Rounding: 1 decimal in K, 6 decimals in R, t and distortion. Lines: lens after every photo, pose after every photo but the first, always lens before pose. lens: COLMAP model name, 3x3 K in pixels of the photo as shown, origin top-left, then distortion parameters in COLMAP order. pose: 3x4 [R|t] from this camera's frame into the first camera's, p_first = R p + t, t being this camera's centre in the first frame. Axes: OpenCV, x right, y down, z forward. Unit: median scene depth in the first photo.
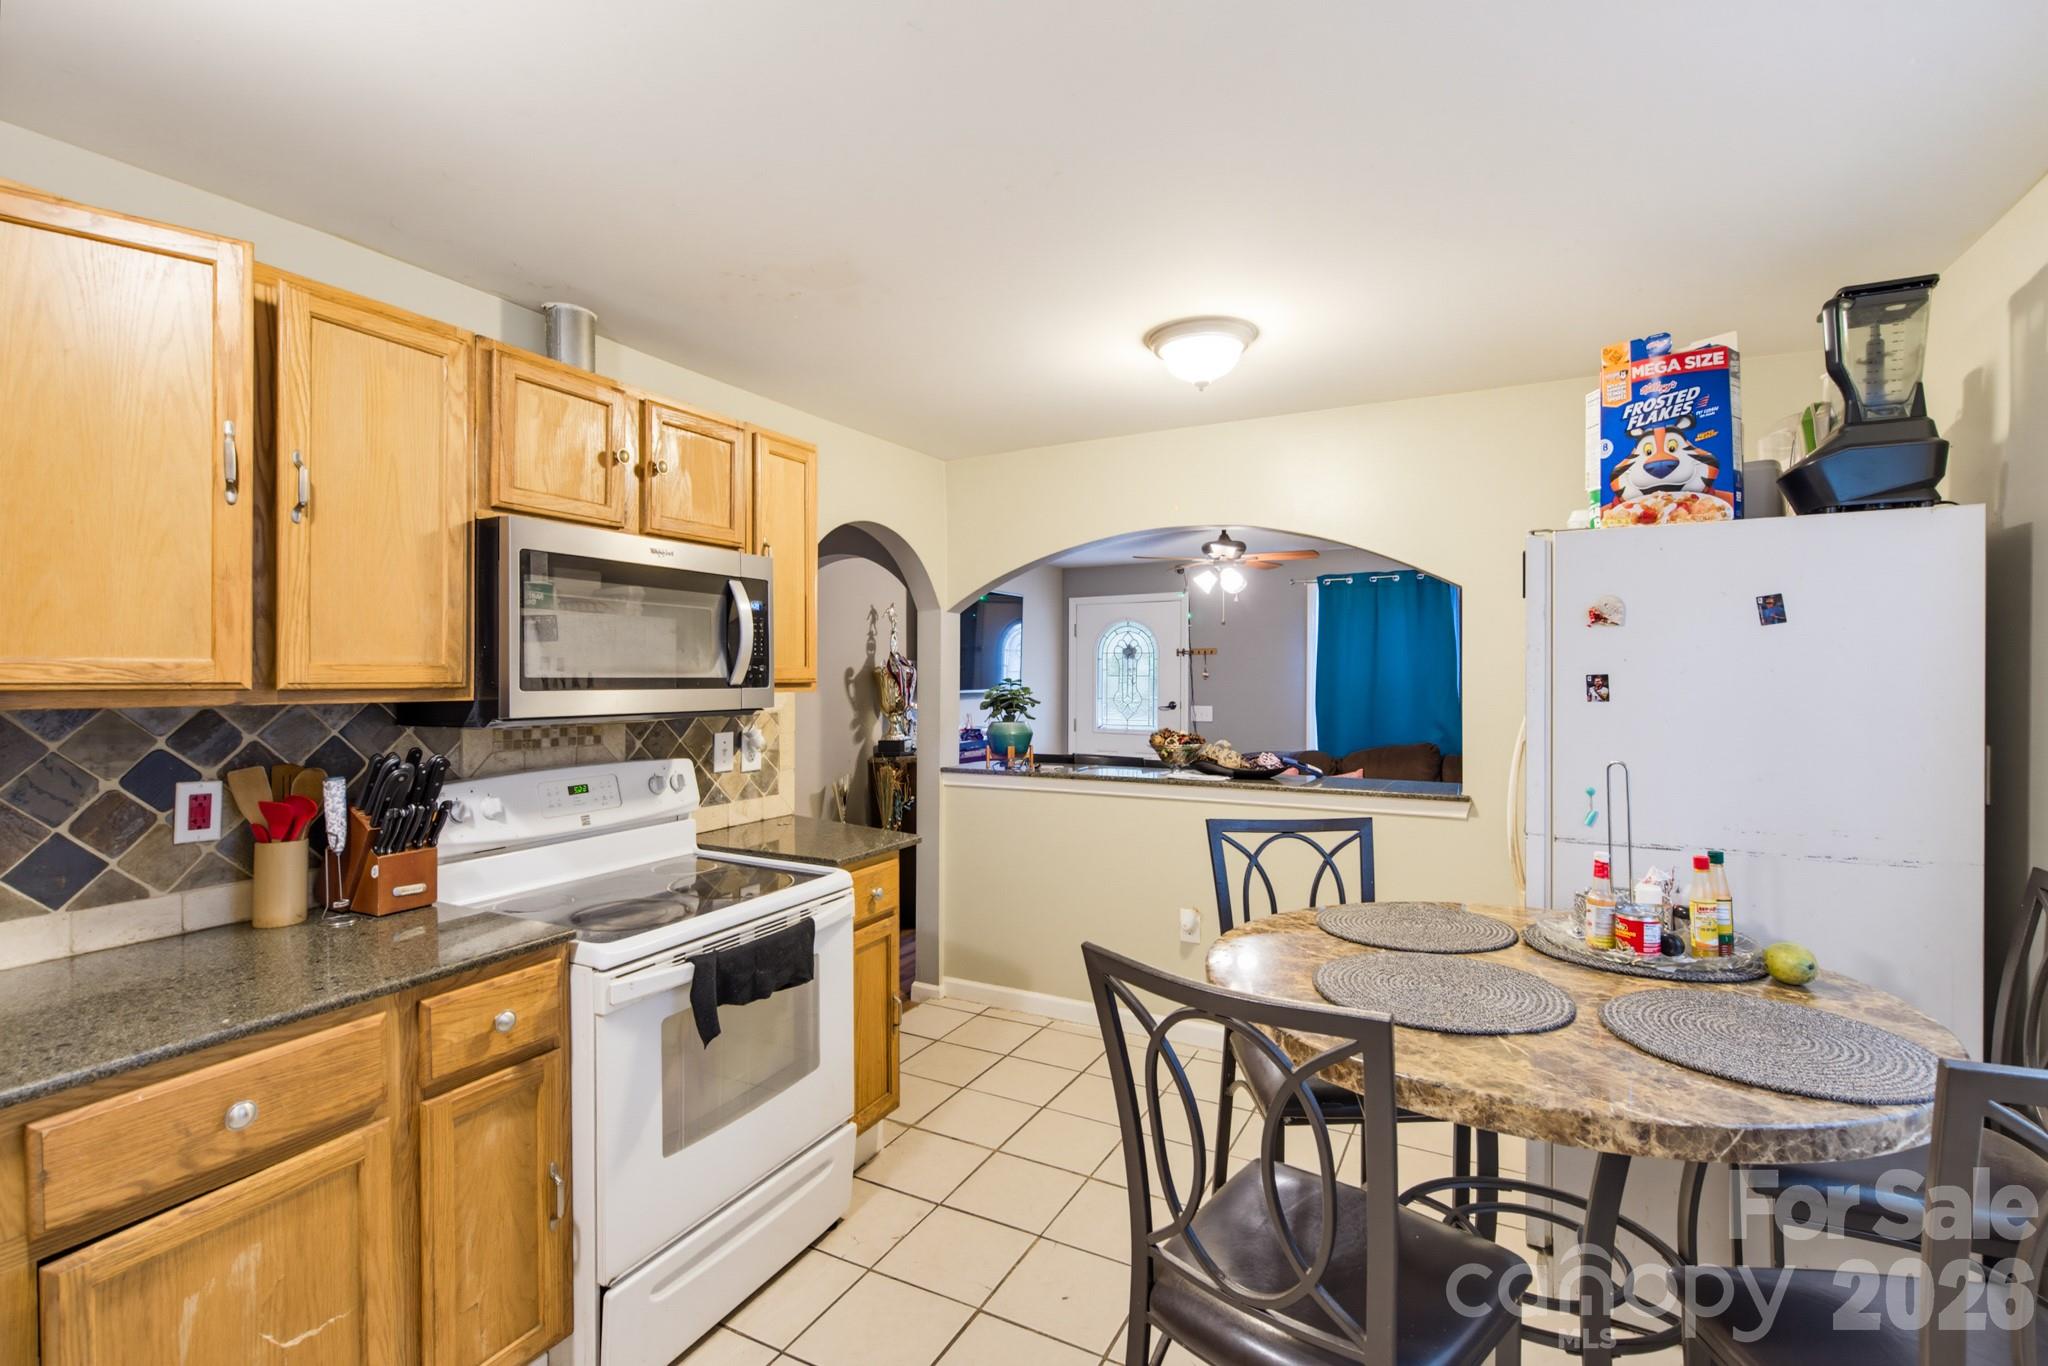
lens RADIAL K [[940.5, 0, 1029.5], [0, 940.5, 662.1], [0, 0, 1]] dist [-0.000191, 0.000039]
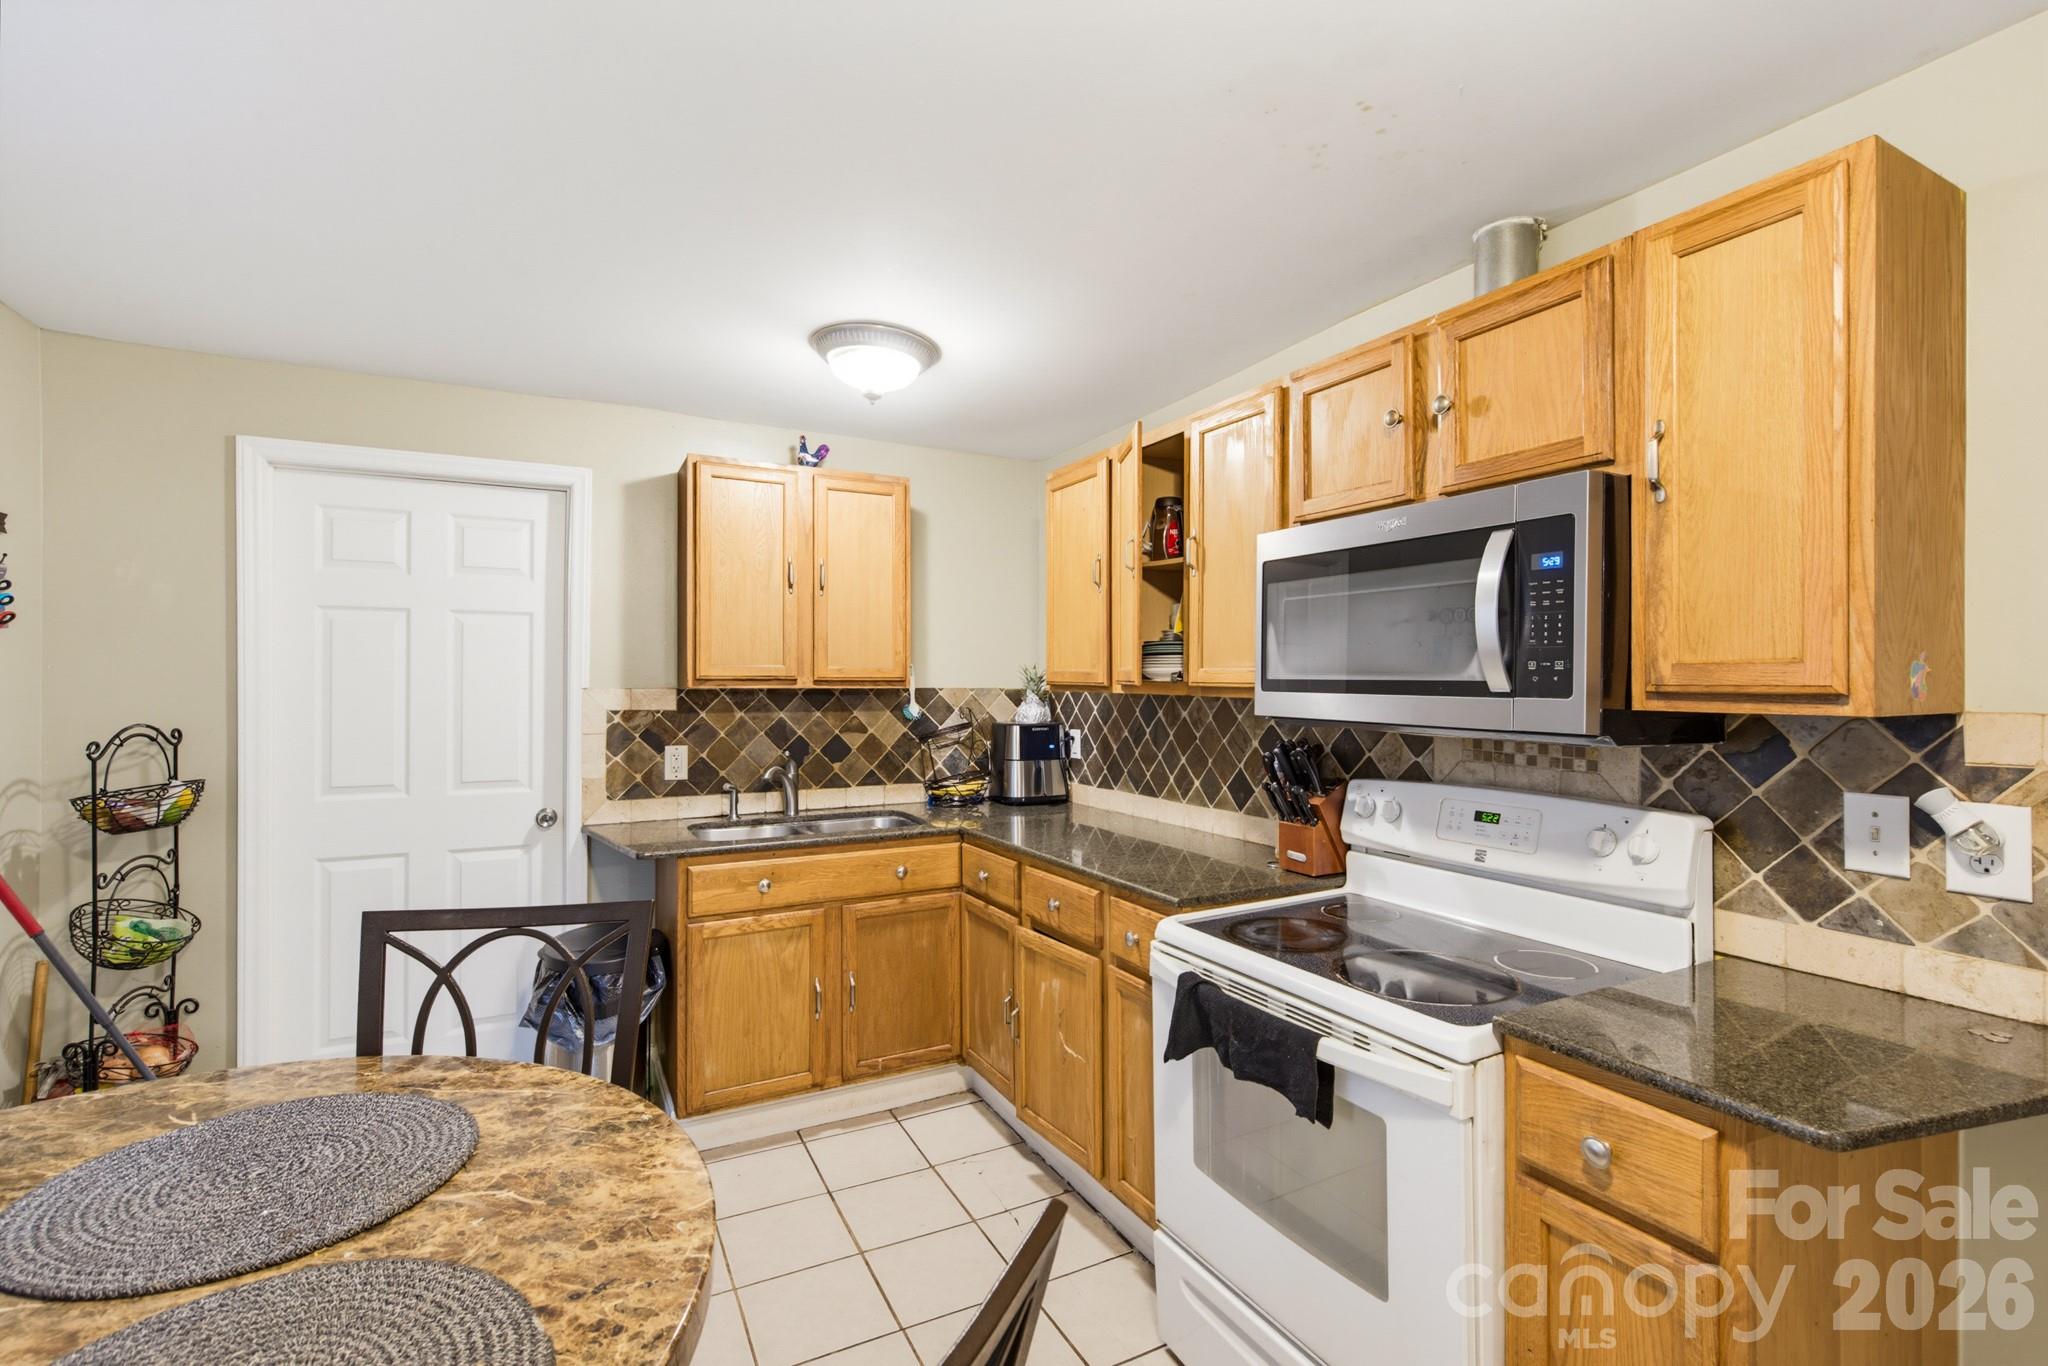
lens RADIAL K [[933.8, 0, 1023.6], [0, 933.8, 678.9], [0, 0, 1]] dist [-0.002334, -0.000691]
pose [[-0.582954, -0.000752, -0.812505, 0.414426], [0.007463, 0.999952, -0.006280, 0.017359], [0.812471, -0.009725, -0.582921, 1.151124]]
